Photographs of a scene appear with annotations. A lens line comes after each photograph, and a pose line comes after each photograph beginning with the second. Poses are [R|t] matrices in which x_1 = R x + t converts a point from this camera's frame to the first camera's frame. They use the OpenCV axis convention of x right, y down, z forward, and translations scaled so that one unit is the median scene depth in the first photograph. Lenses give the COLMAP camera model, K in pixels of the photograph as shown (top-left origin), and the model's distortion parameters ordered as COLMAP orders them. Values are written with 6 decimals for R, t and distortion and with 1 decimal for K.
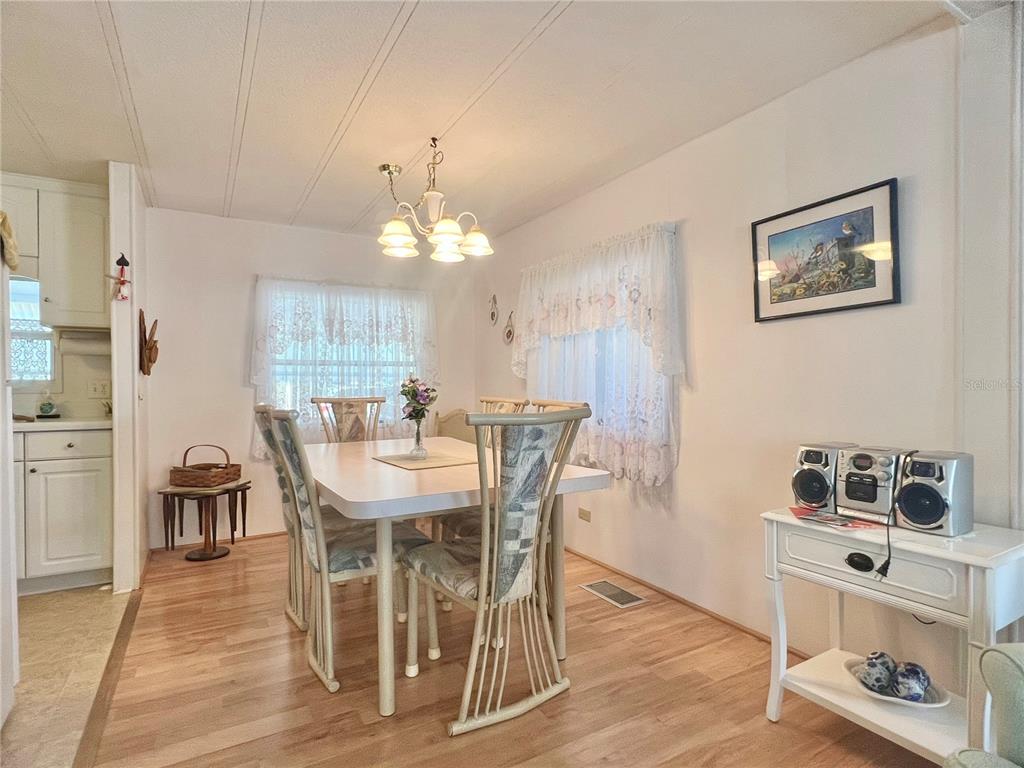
lens RADIAL K [[534.3, 0, 512.0], [0, 534.3, 384.0], [0, 0, 1]] dist [-0.001821, -0.000444]
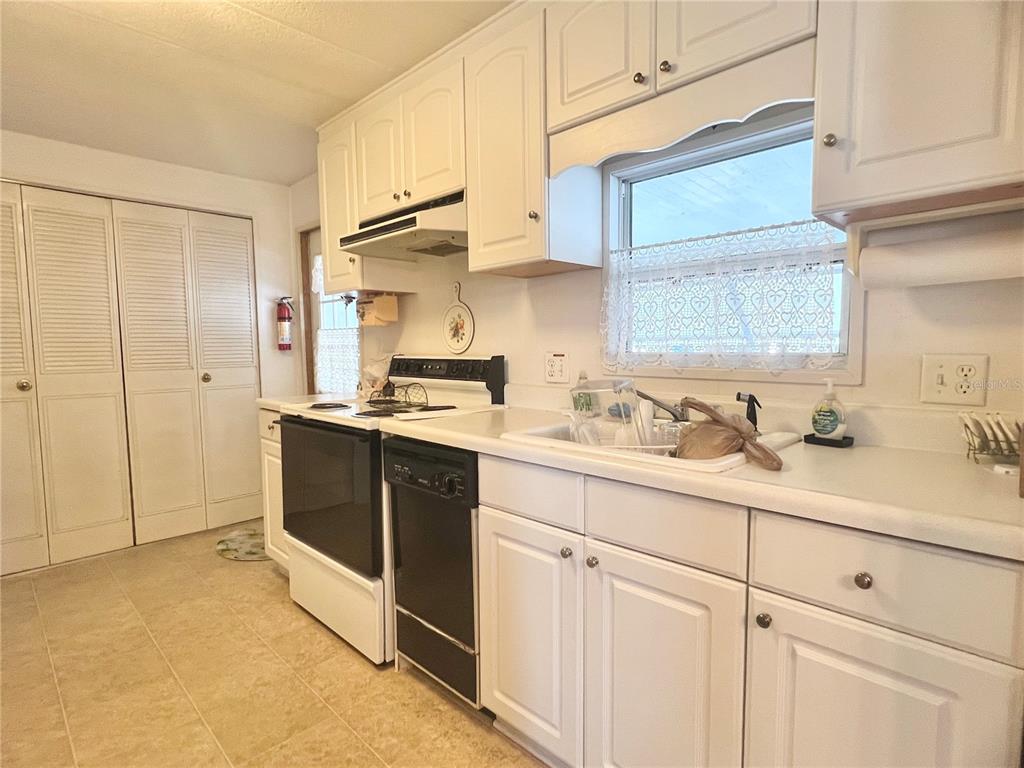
lens RADIAL K [[534.3, 0, 512.0], [0, 534.3, 384.0], [0, 0, 1]] dist [-0.001821, -0.000444]
pose [[0.257858, 0.074645, -0.963295, -0.438341], [0.009392, 0.996770, 0.079753, -0.017321], [0.966137, -0.029613, 0.256324, 0.539328]]
